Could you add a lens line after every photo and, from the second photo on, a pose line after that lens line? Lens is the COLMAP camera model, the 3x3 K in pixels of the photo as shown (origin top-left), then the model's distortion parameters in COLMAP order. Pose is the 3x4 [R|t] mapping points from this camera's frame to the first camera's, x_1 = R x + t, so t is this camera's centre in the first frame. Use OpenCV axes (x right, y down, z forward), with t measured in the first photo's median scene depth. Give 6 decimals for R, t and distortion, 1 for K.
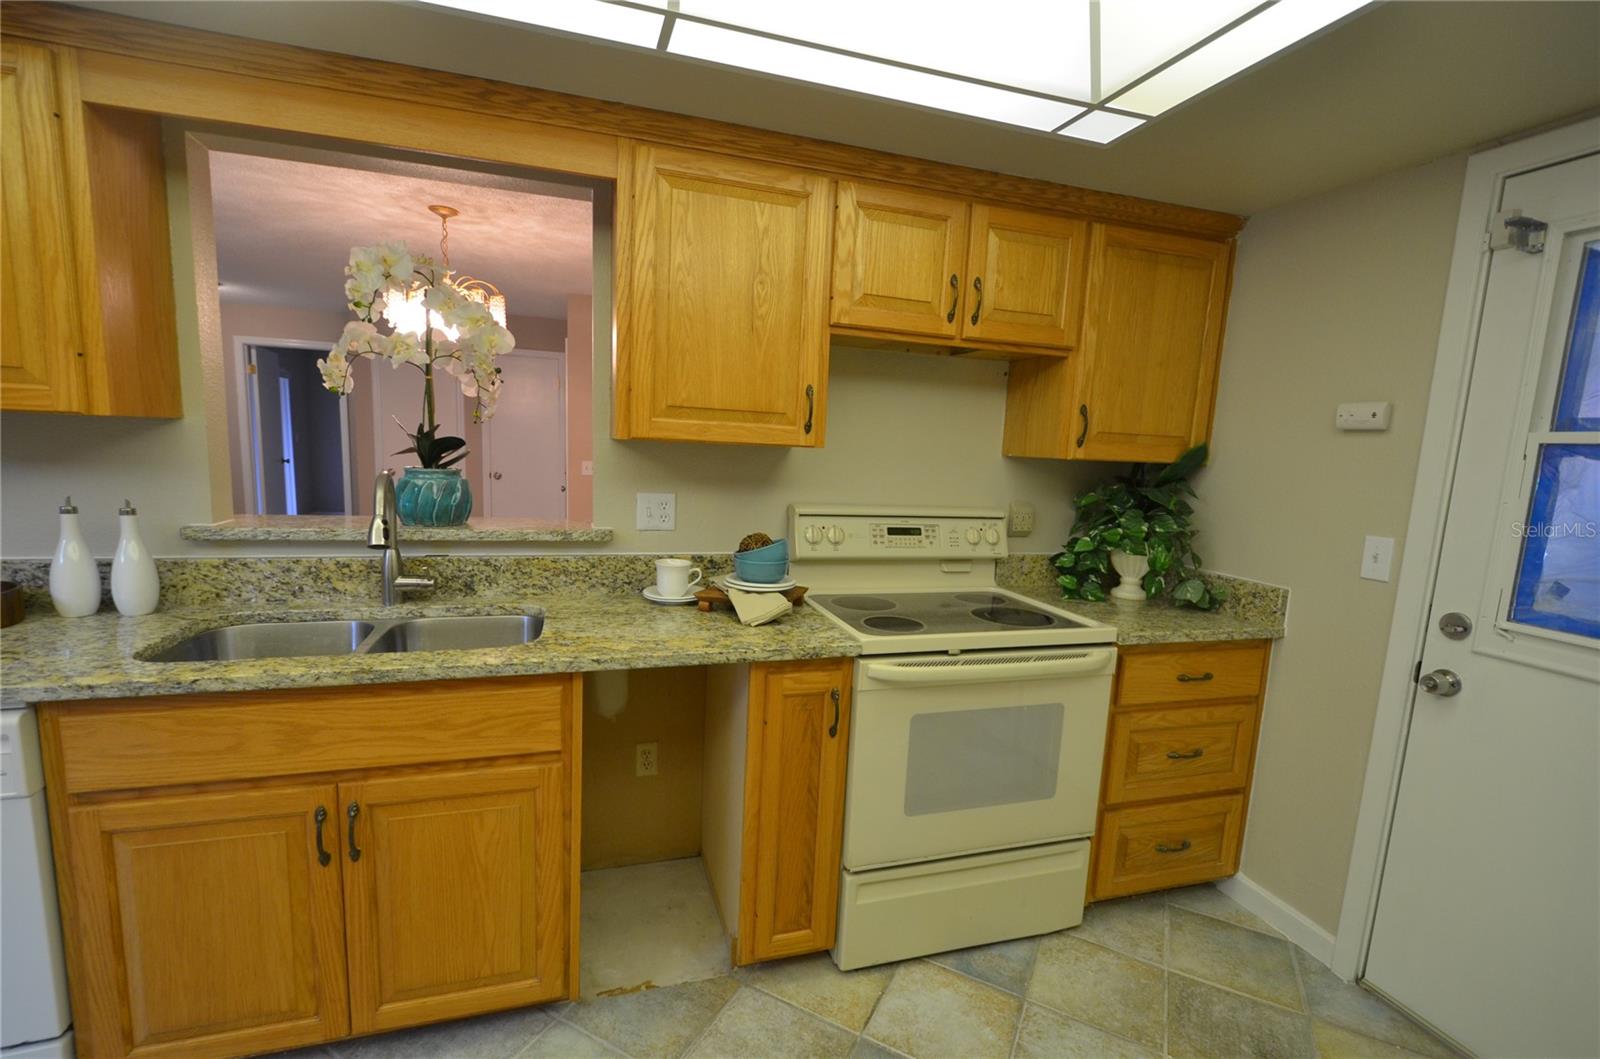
lens RADIAL K [[689.6, 0, 794.3], [0, 689.6, 542.2], [0, 0, 1]] dist [-0.002935, -0.000762]
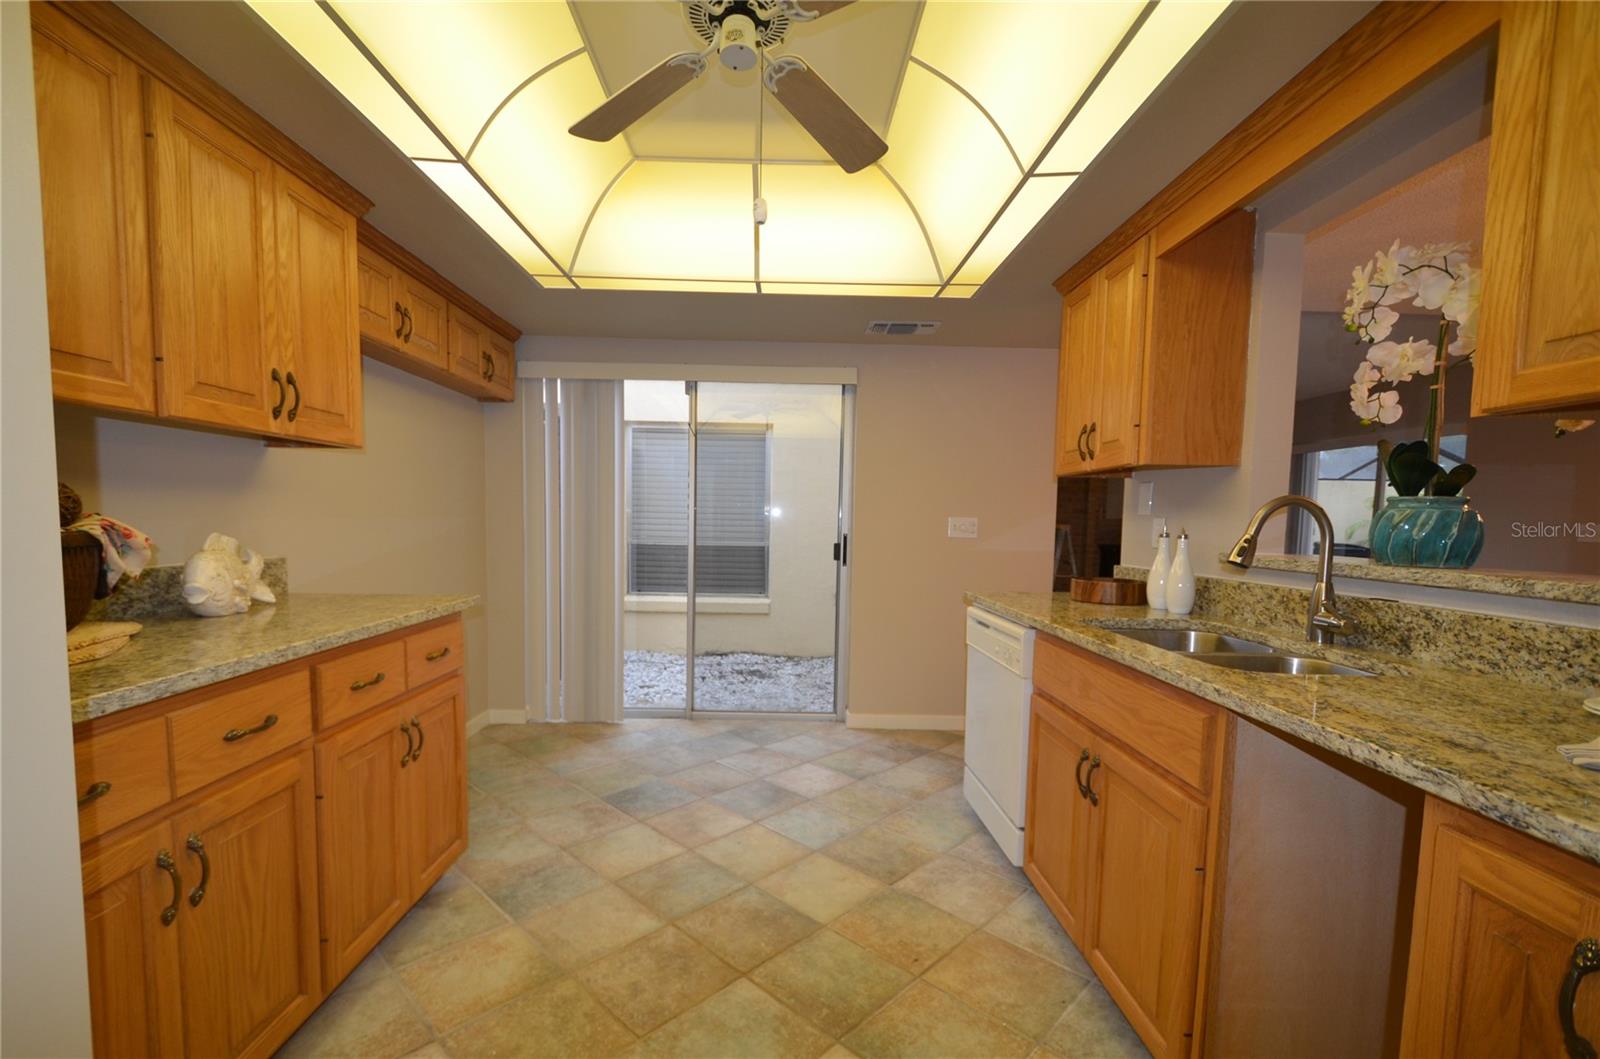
lens RADIAL K [[702.9, 0, 782.0], [0, 702.9, 572.6], [0, 0, 1]] dist [0.001739, -0.010011]
pose [[-0.283622, 0.026496, -0.958570, 0.515285], [-0.164951, 0.983370, 0.075988, 0.045289], [0.944643, 0.179668, -0.274535, 0.570815]]
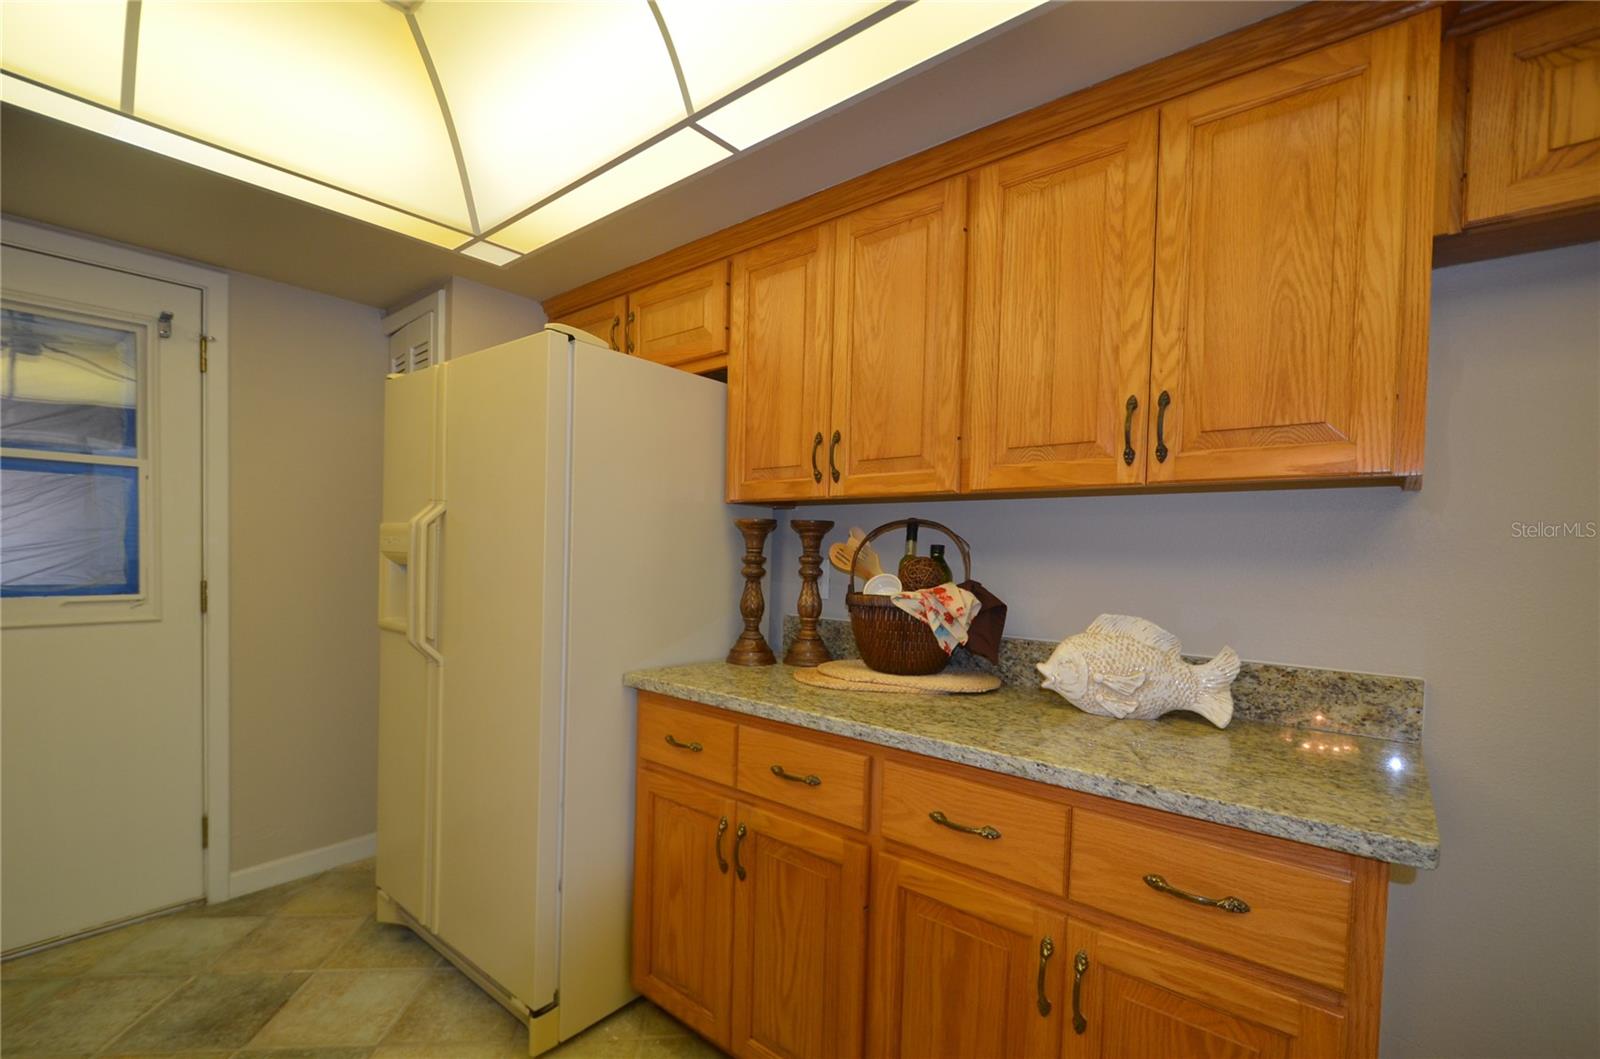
lens RADIAL K [[704.0, 0, 787.1], [0, 704.0, 572.8], [0, 0, 1]] dist [0.004096, -0.003347]
pose [[-0.539807, -0.081866, 0.837799, -0.650435], [0.071897, 0.987139, 0.142784, 0.007003], [-0.838713, 0.137311, -0.526978, 0.284139]]
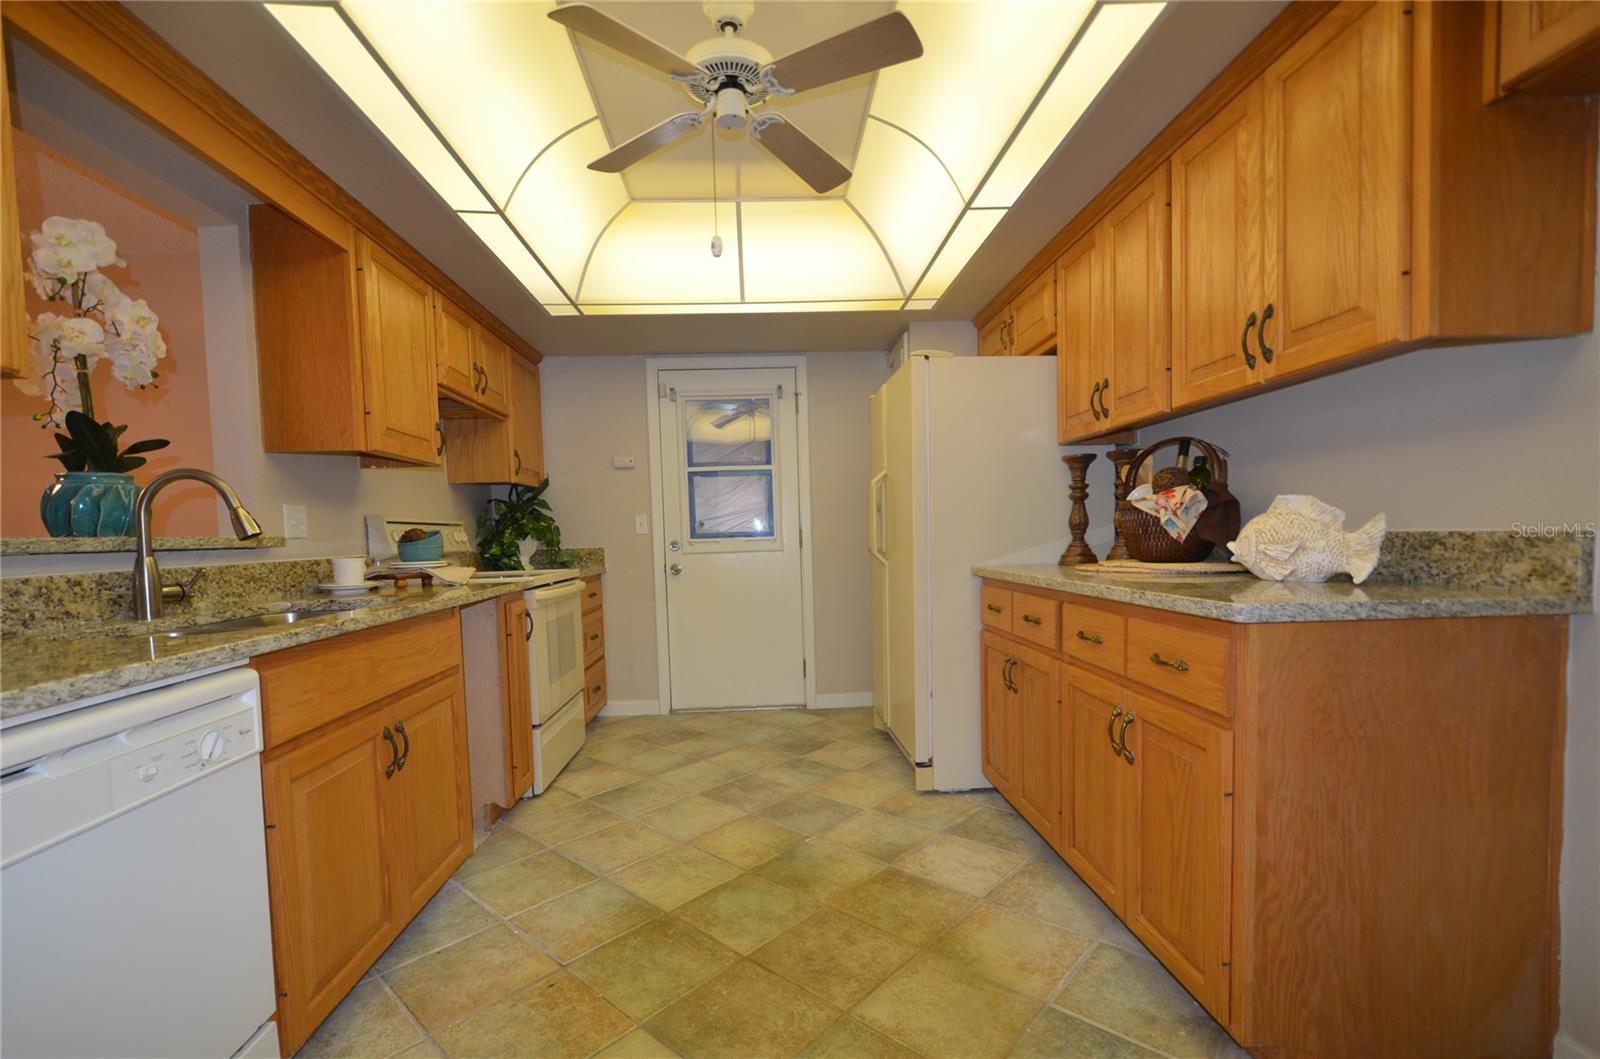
lens RADIAL K [[702.9, 0, 782.0], [0, 702.9, 572.6], [0, 0, 1]] dist [0.001739, -0.010011]
pose [[0.252939, -0.103021, 0.961981, -1.255545], [0.175667, 0.982677, 0.059049, 0.122132], [-0.951401, 0.154053, 0.266655, -0.034038]]
